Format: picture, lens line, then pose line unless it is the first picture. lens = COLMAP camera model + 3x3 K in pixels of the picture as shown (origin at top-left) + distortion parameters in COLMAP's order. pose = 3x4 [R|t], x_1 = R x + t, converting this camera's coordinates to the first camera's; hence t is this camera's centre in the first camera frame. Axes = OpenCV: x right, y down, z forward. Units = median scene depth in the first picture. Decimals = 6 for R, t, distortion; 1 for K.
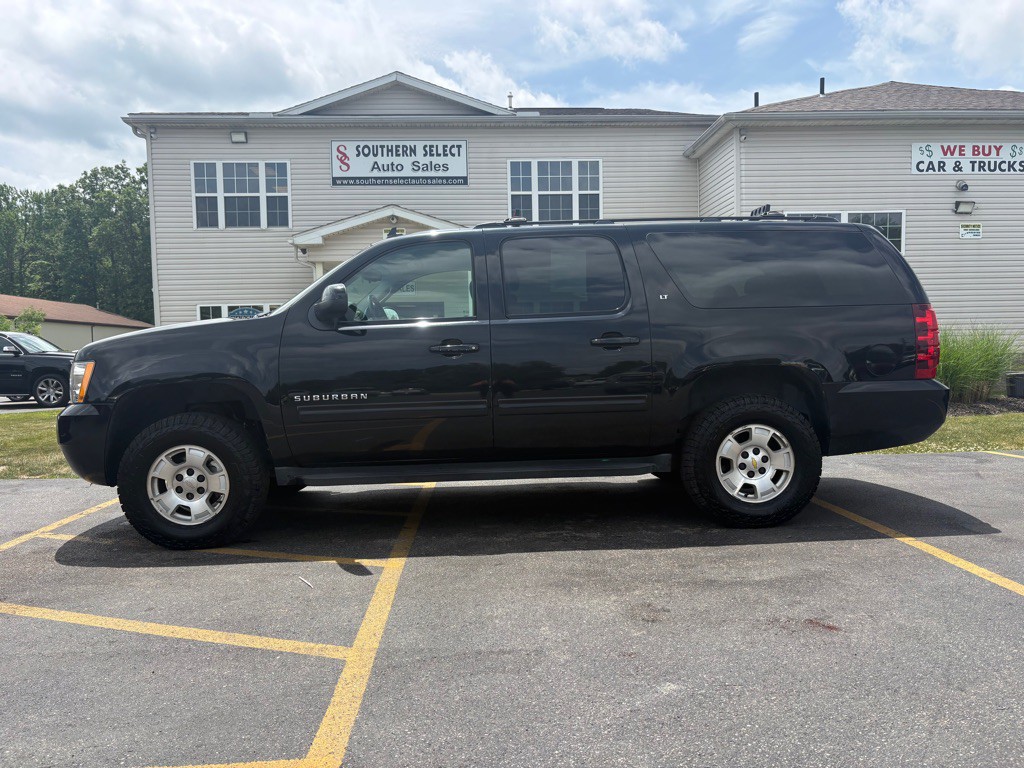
lens RADIAL K [[789.3, 0, 514.8], [0, 789.3, 379.2], [0, 0, 1]] dist [0.045910, -0.057847]
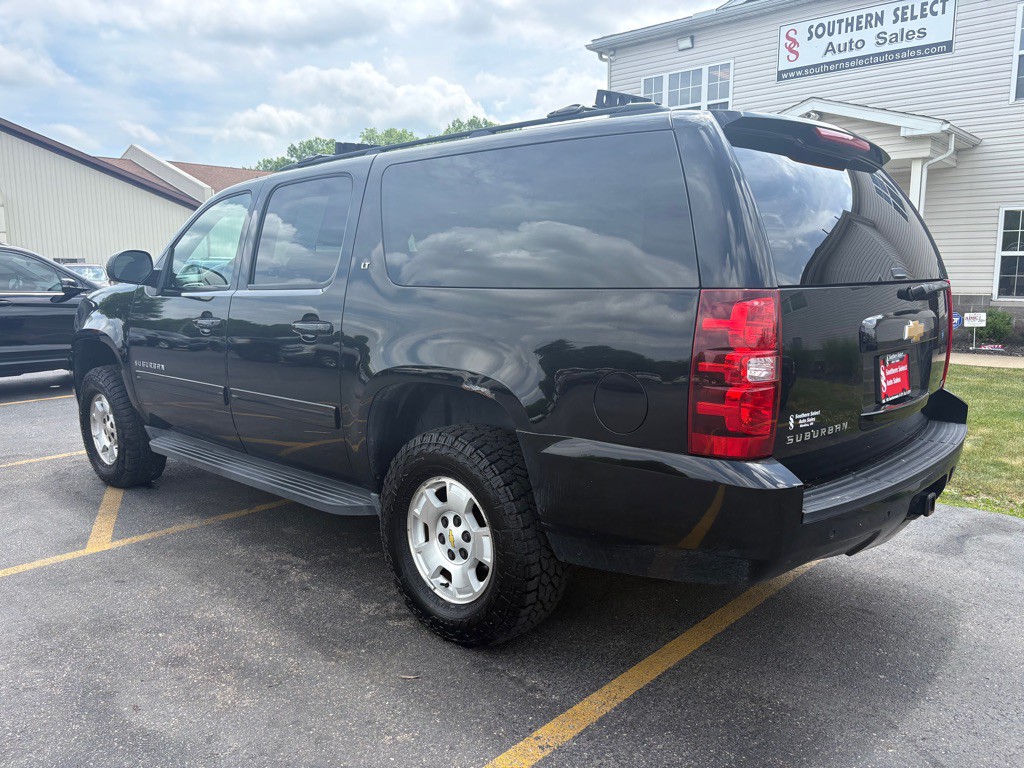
lens RADIAL K [[789.3, 0, 514.8], [0, 789.3, 379.2], [0, 0, 1]] dist [0.045910, -0.057847]
pose [[0.703390, 0.113958, -0.701610, 0.210891], [-0.030674, 0.991012, 0.130211, -0.027608], [0.710142, -0.070068, 0.700563, 0.170935]]
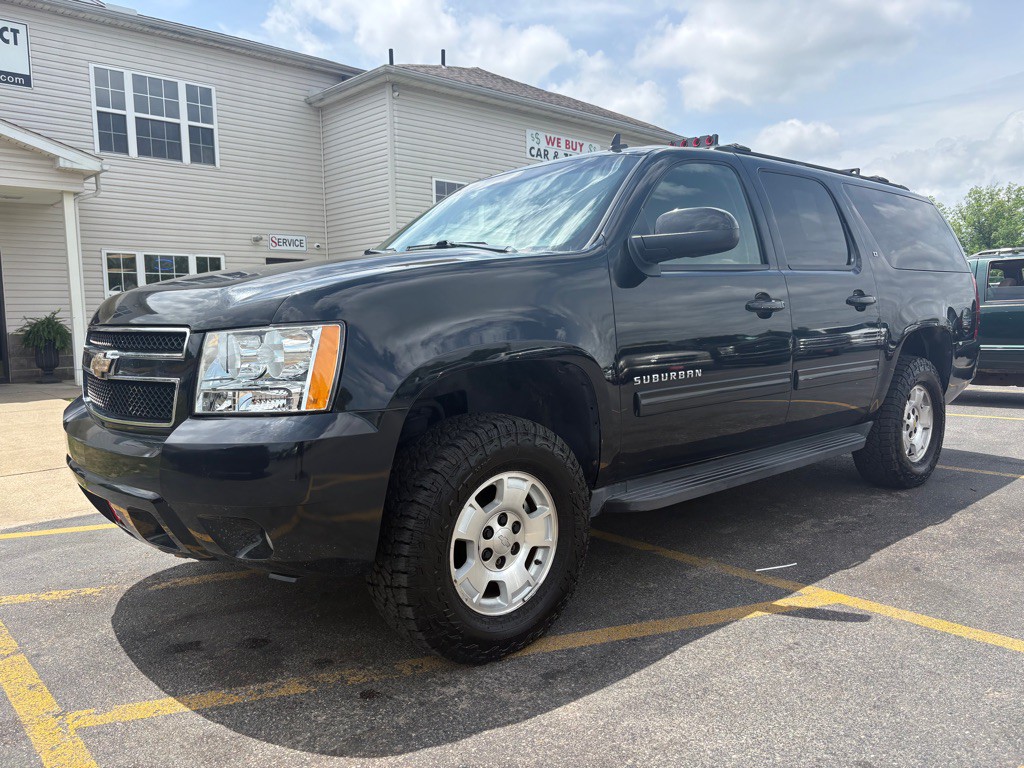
lens RADIAL K [[789.3, 0, 514.8], [0, 789.3, 379.2], [0, 0, 1]] dist [0.045910, -0.057847]
pose [[0.760605, -0.045816, 0.647597, -0.208431], [0.021695, 0.998743, 0.045178, -0.002249], [-0.648853, -0.020313, 0.760643, 0.155424]]
